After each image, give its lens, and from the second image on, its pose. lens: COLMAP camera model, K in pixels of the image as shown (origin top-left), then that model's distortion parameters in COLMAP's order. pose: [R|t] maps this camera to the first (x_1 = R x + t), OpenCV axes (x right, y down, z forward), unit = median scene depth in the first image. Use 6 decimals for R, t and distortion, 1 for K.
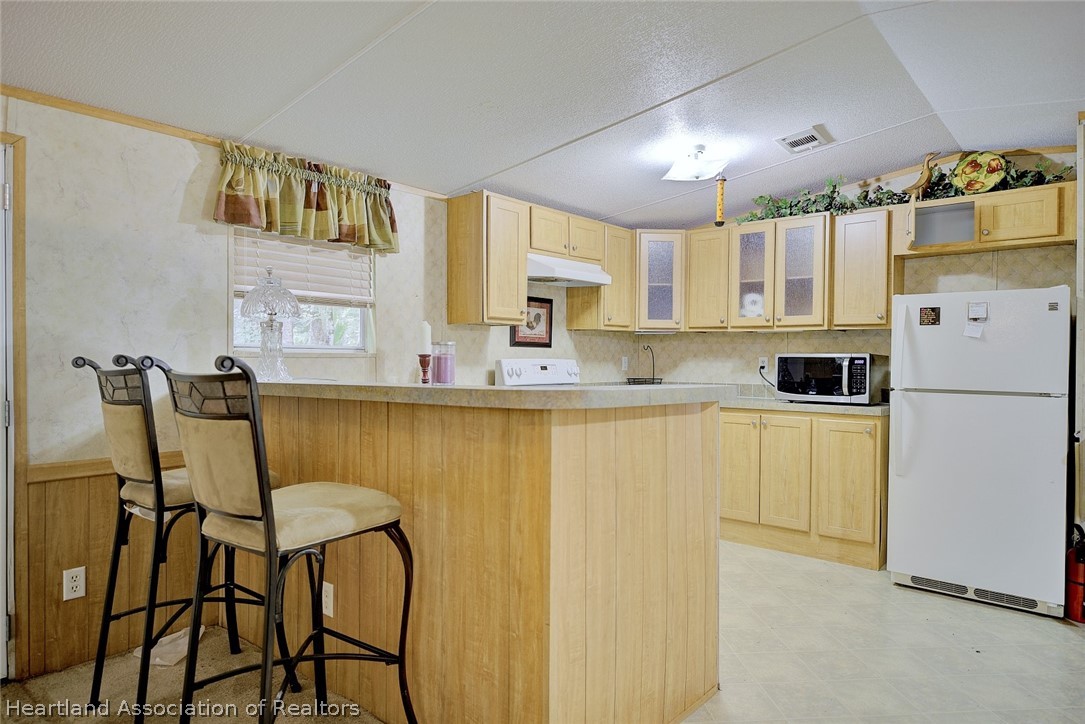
lens RADIAL K [[688.4, 0, 534.7], [0, 688.4, 360.8], [0, 0, 1]] dist [0.006746, -0.003109]
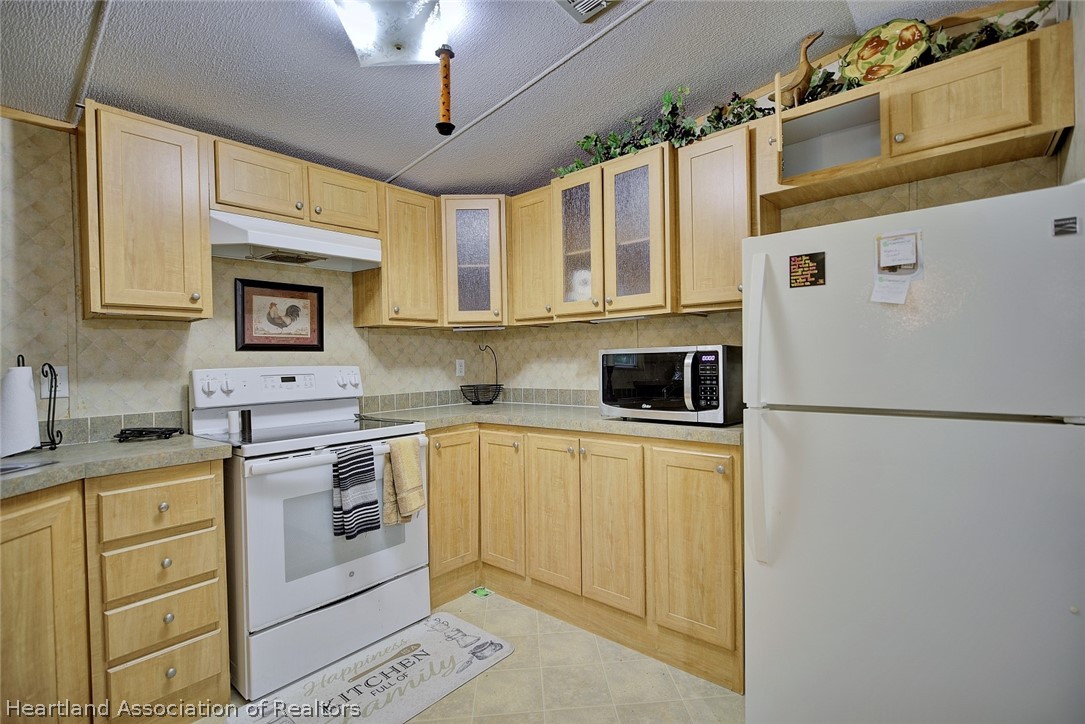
lens RADIAL K [[505.7, 0, 547.3], [0, 505.7, 361.8], [0, 0, 1]] dist [-0.002859, -0.002158]
pose [[0.999537, -0.030038, -0.004749, 0.306807], [0.030029, 0.999547, -0.002050, 0.001264], [0.004809, 0.001906, 0.999987, 0.501819]]
